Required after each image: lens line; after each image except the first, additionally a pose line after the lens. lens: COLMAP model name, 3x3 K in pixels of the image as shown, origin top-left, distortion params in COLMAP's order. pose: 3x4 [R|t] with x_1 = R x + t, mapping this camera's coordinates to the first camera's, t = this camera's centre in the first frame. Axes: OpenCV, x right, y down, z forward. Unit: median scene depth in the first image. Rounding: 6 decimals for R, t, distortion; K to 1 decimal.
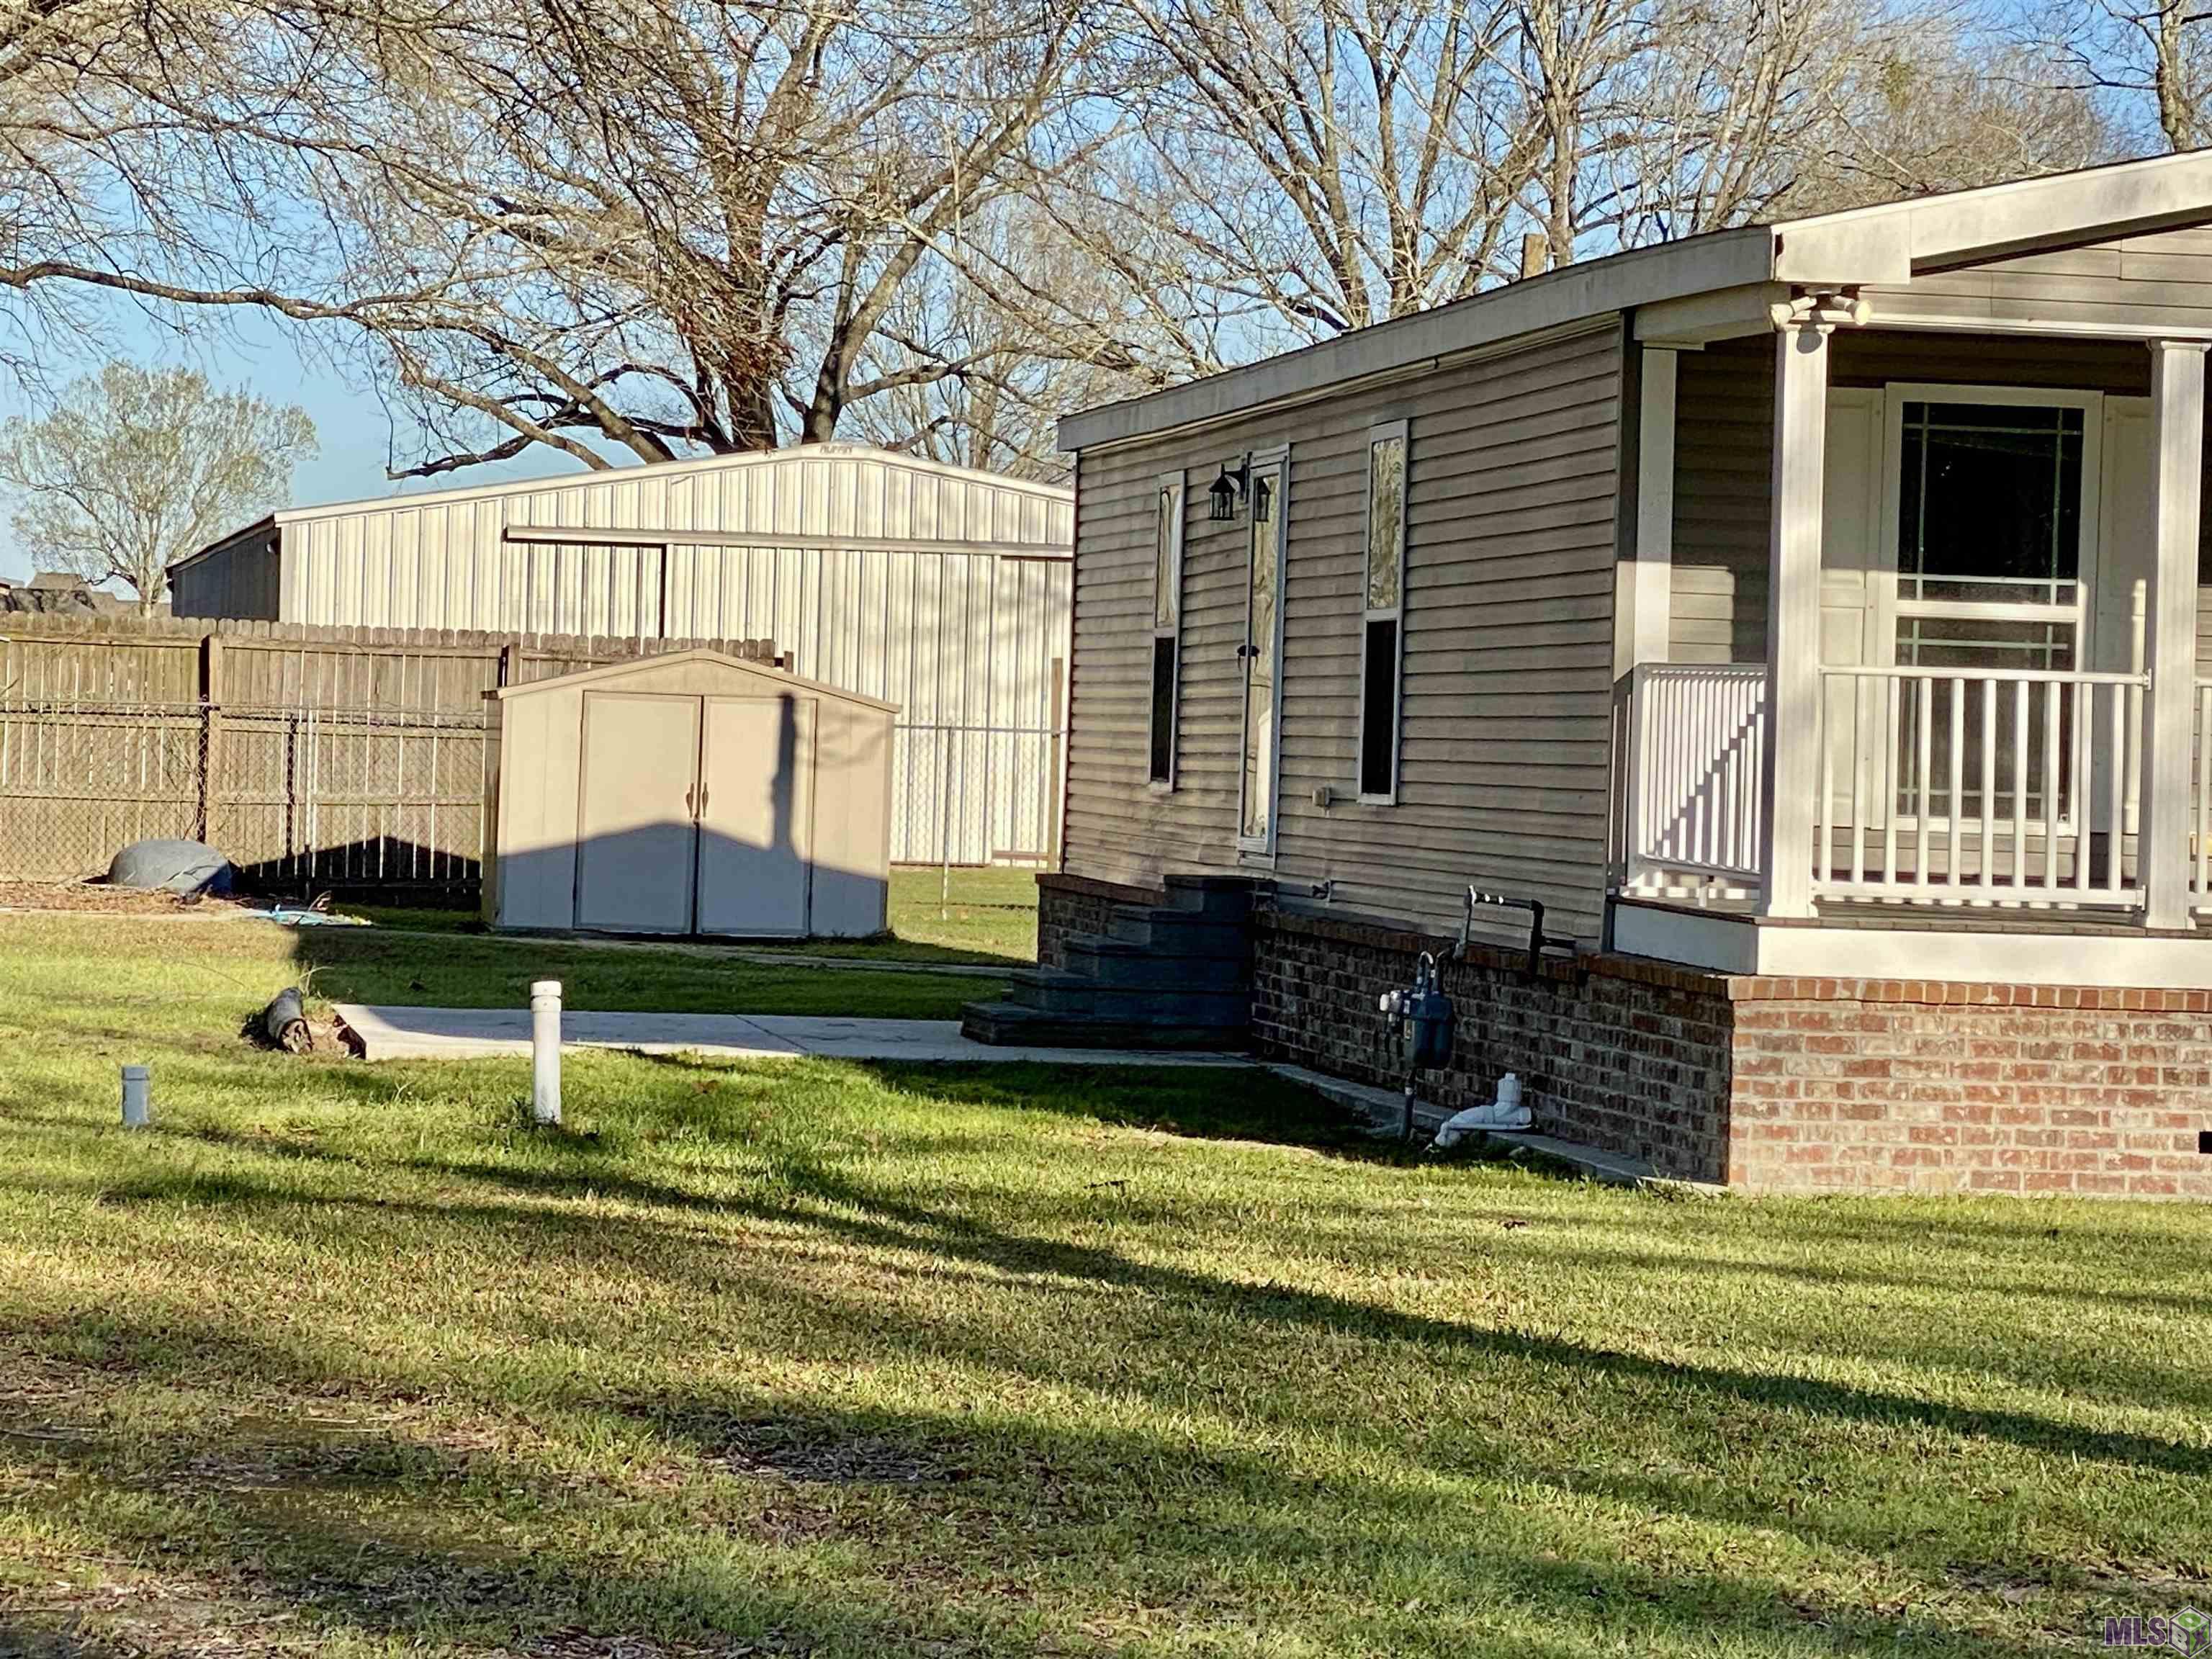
lens RADIAL K [[6713.0, 0, 1106.0], [0, 6713.0, 829.5], [0, 0, 1]] dist [0.090216, 0.137110]
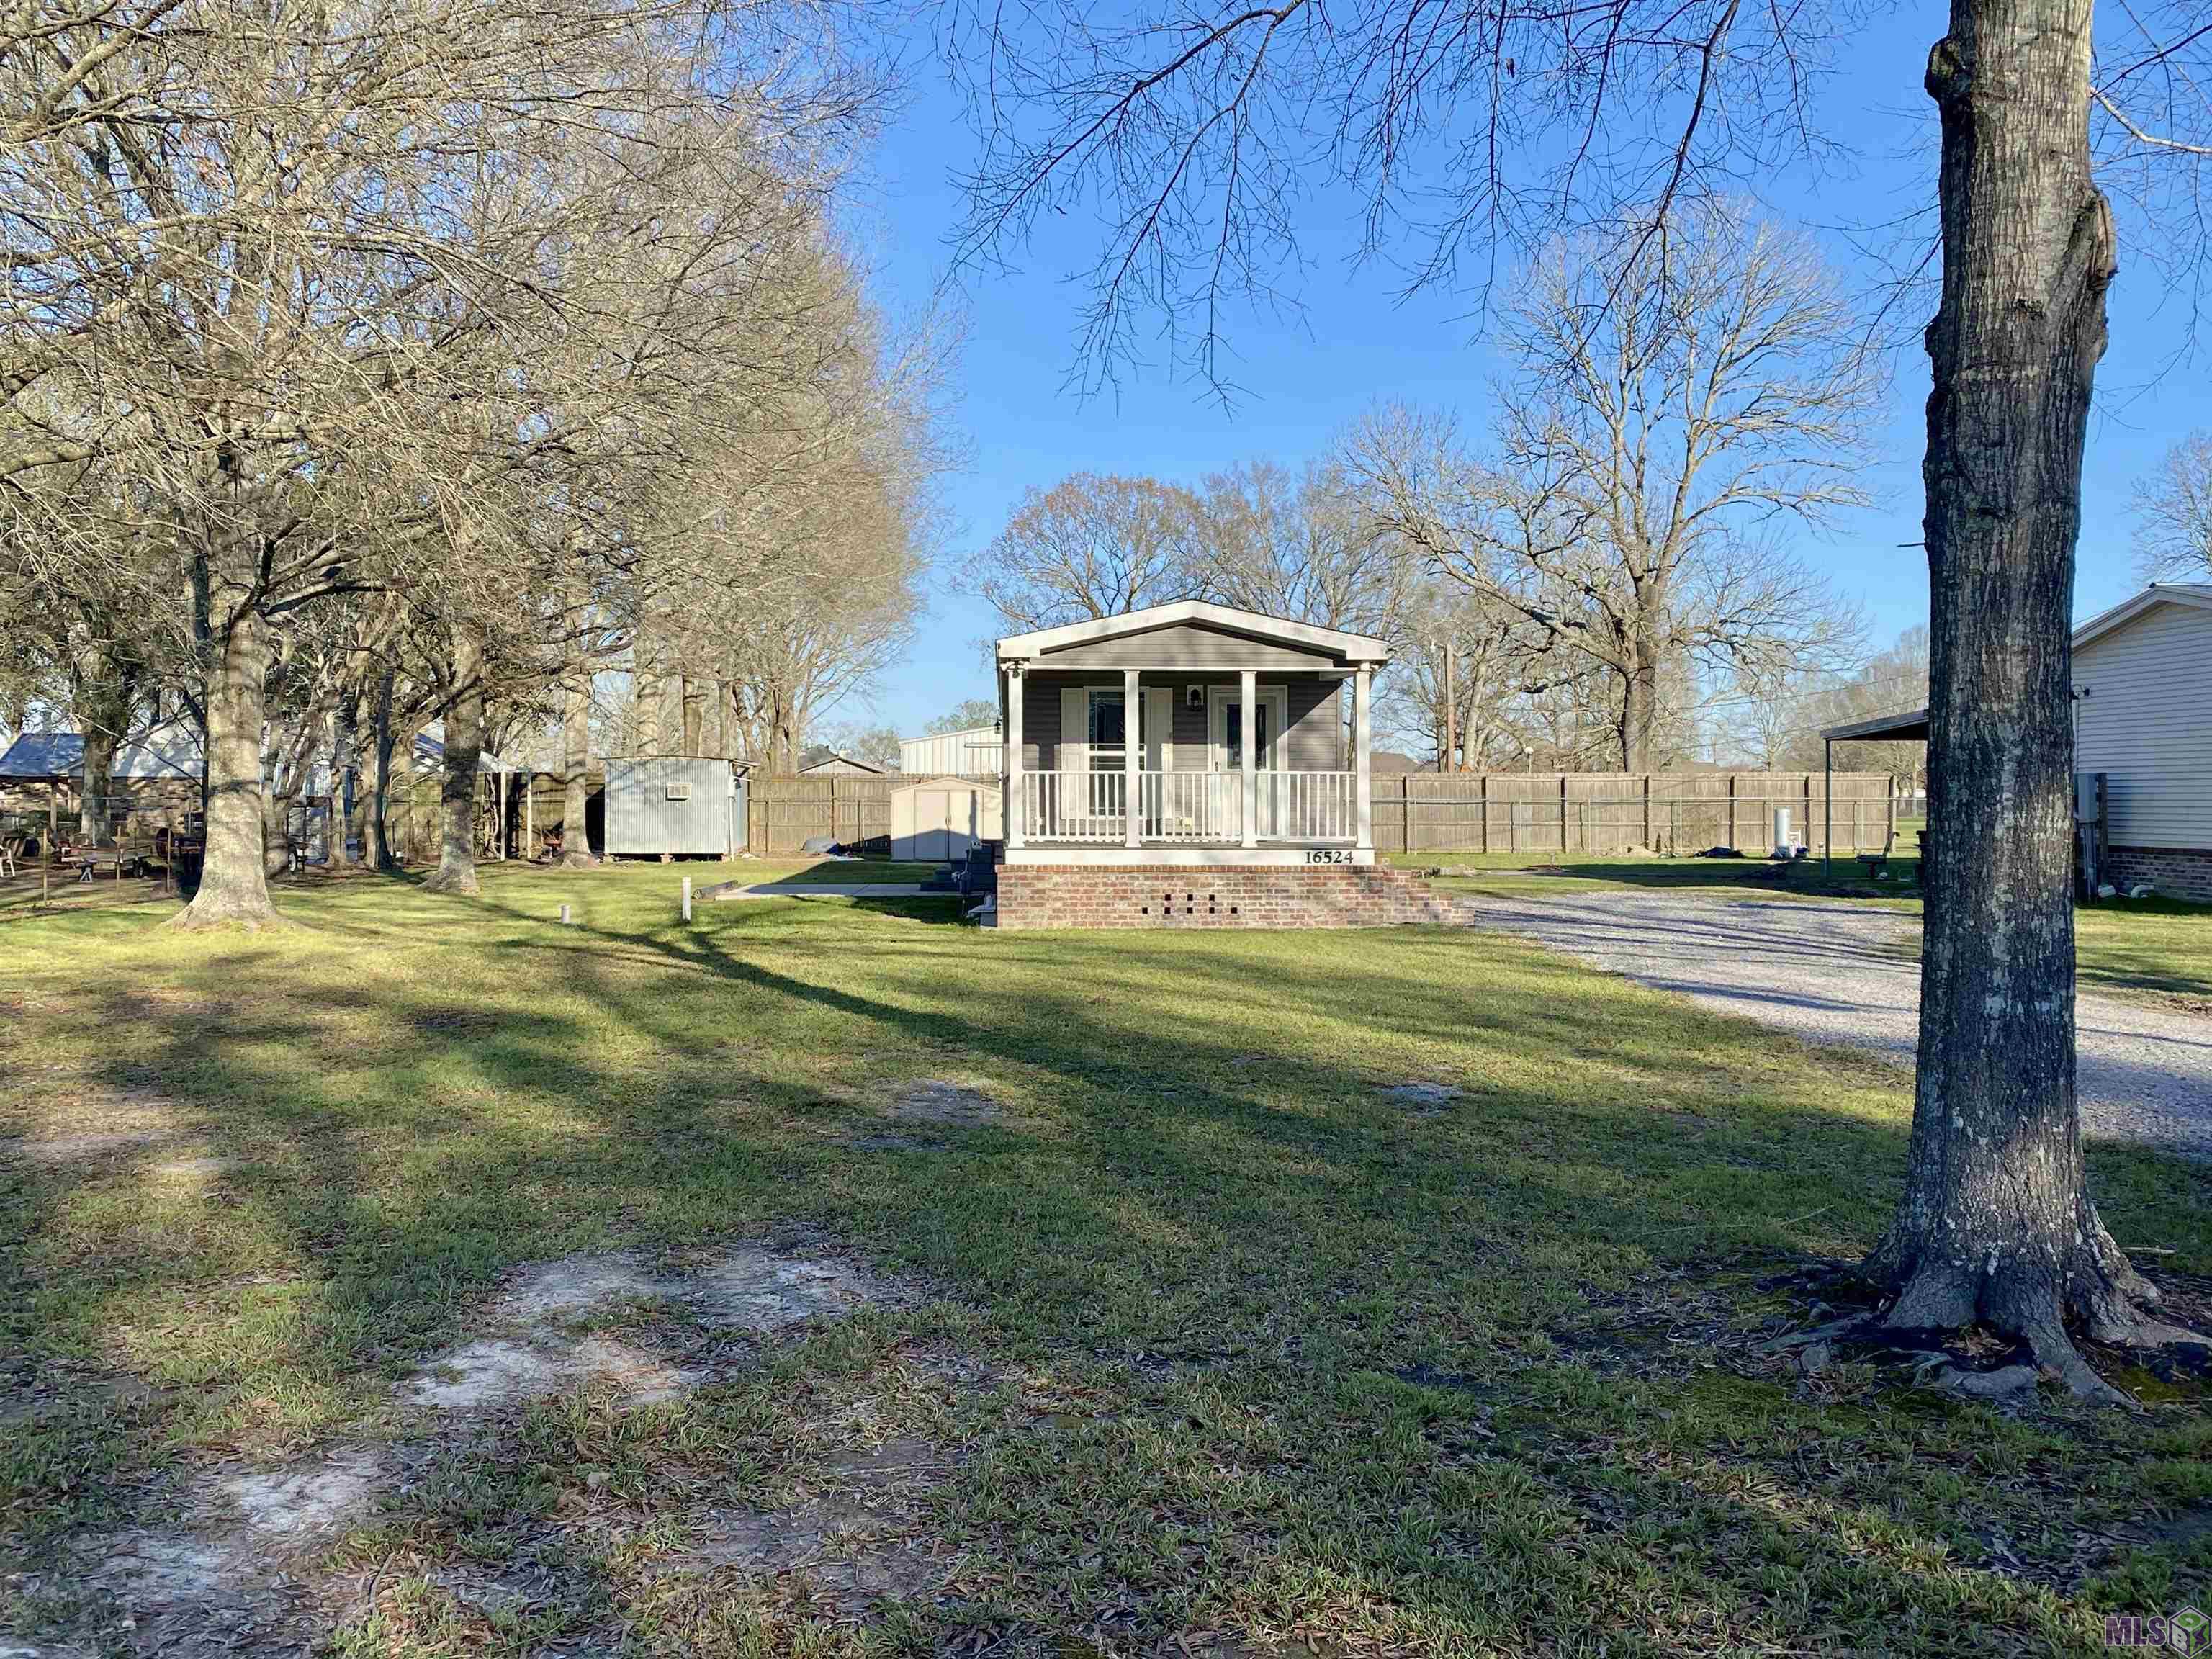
lens RADIAL K [[1971.5, 0, 1106.0], [0, 1971.5, 829.5], [0, 0, 1]] dist [0.079270, -0.008093]
pose [[0.994263, -0.031408, -0.102253, 0.228013], [0.031383, 0.999506, -0.001856, 0.006950], [0.102260, -0.001364, 0.994757, 0.025400]]
